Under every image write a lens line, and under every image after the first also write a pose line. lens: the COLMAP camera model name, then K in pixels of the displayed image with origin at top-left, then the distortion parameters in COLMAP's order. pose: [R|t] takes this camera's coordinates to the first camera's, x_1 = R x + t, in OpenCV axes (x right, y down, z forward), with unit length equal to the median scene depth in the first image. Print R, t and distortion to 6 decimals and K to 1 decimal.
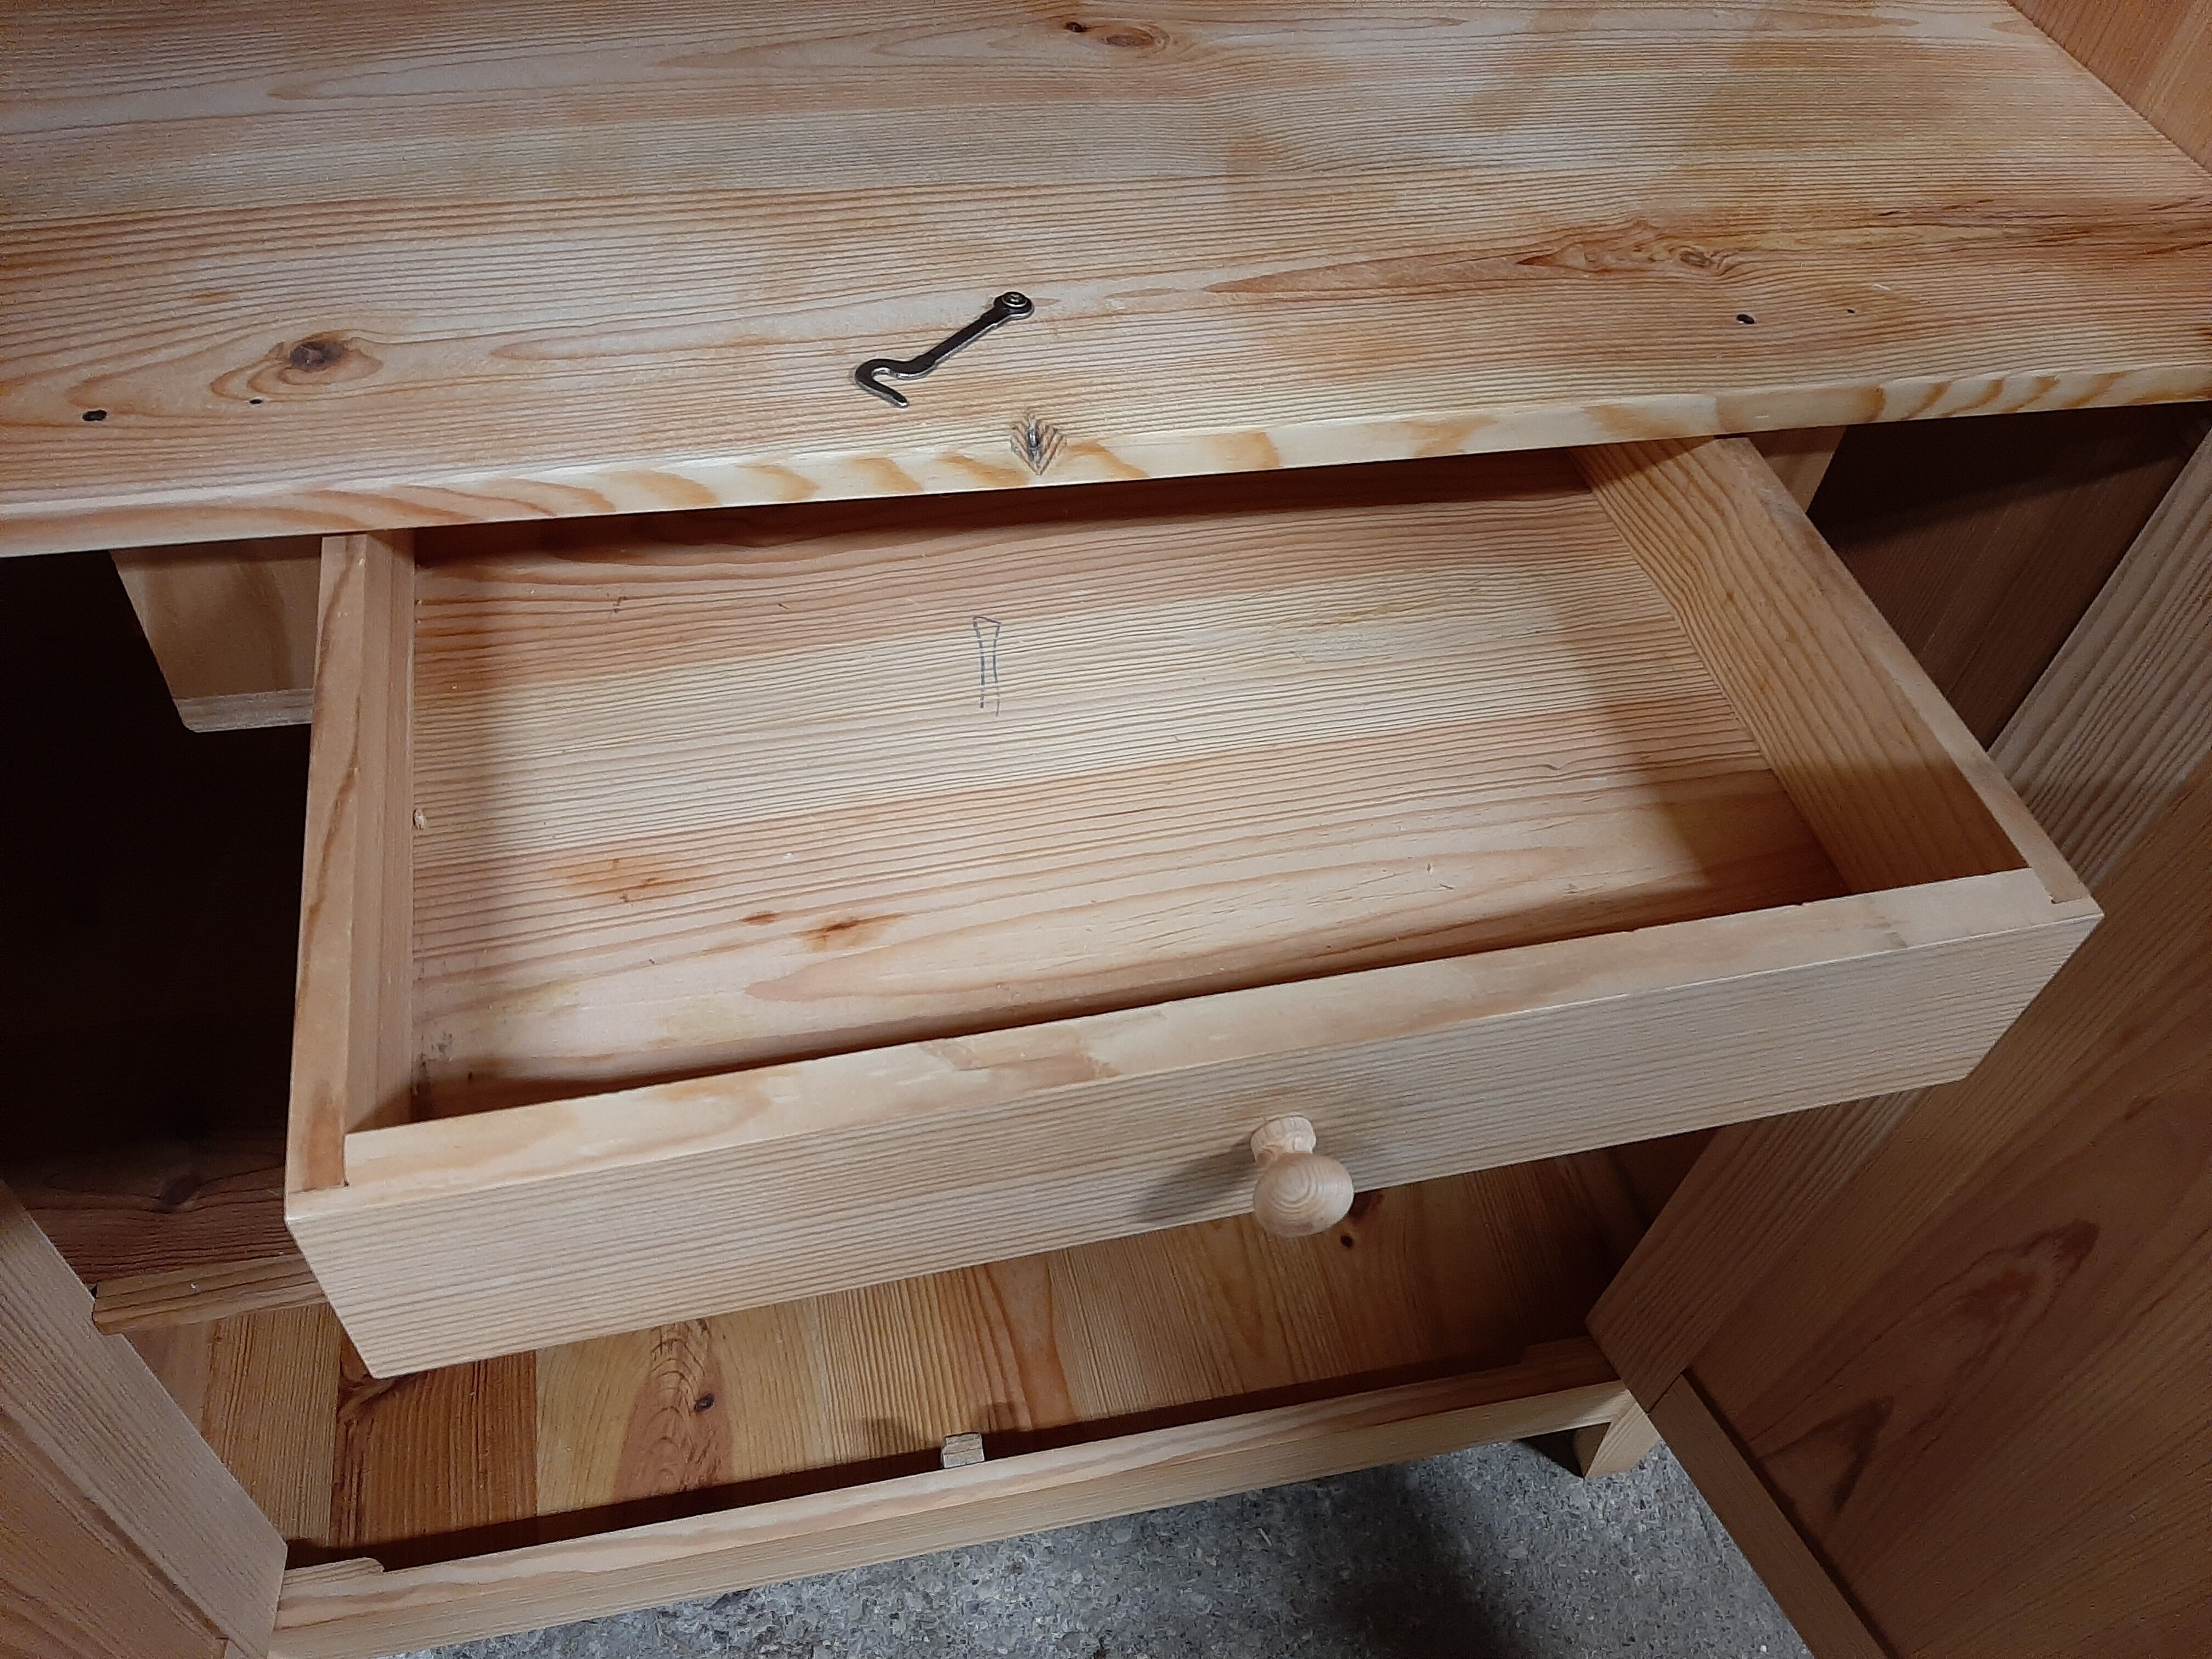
lens RADIAL K [[1724.2, 0, 1101.5], [0, 1724.2, 849.9], [0, 0, 1]] dist [0.063711, -0.136715]
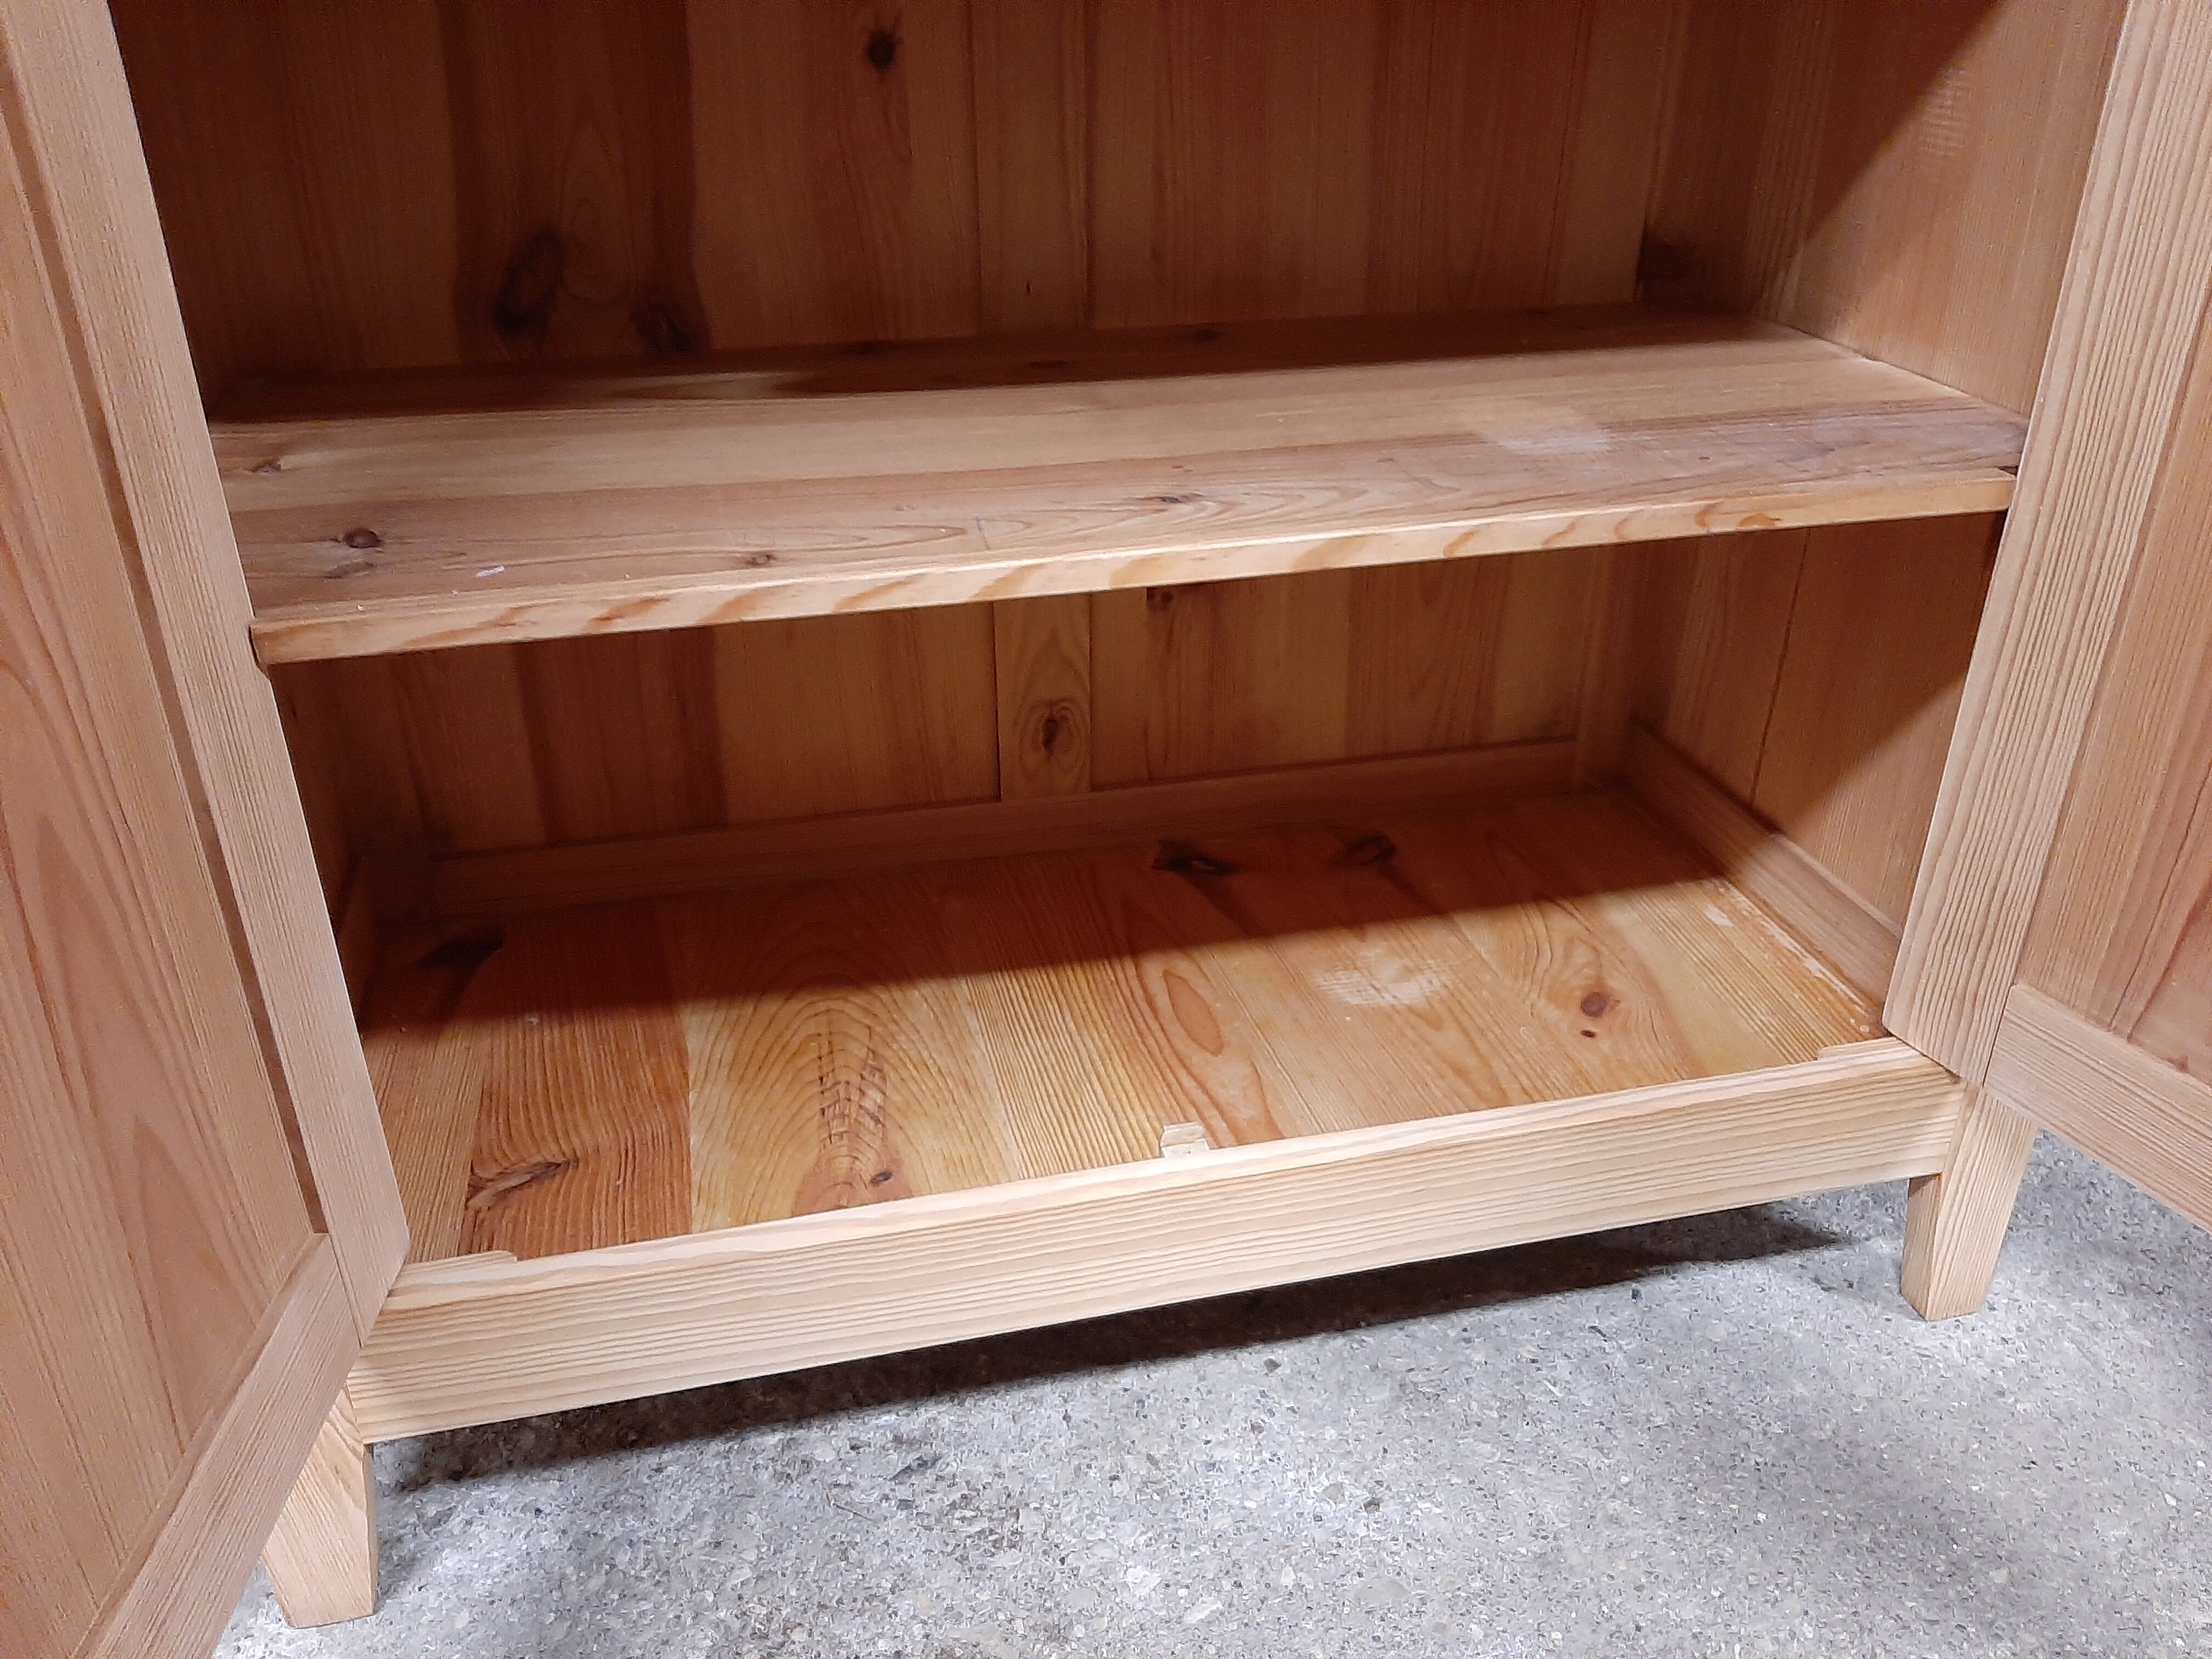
lens RADIAL K [[1724.2, 0, 1101.6], [0, 1724.2, 840.8], [0, 0, 1]] dist [0.063711, -0.136715]
pose [[0.994982, -0.093773, -0.034887, -0.070972], [0.074204, 0.925512, -0.371379, 0.482537], [0.067114, 0.366926, 0.927826, 0.136391]]
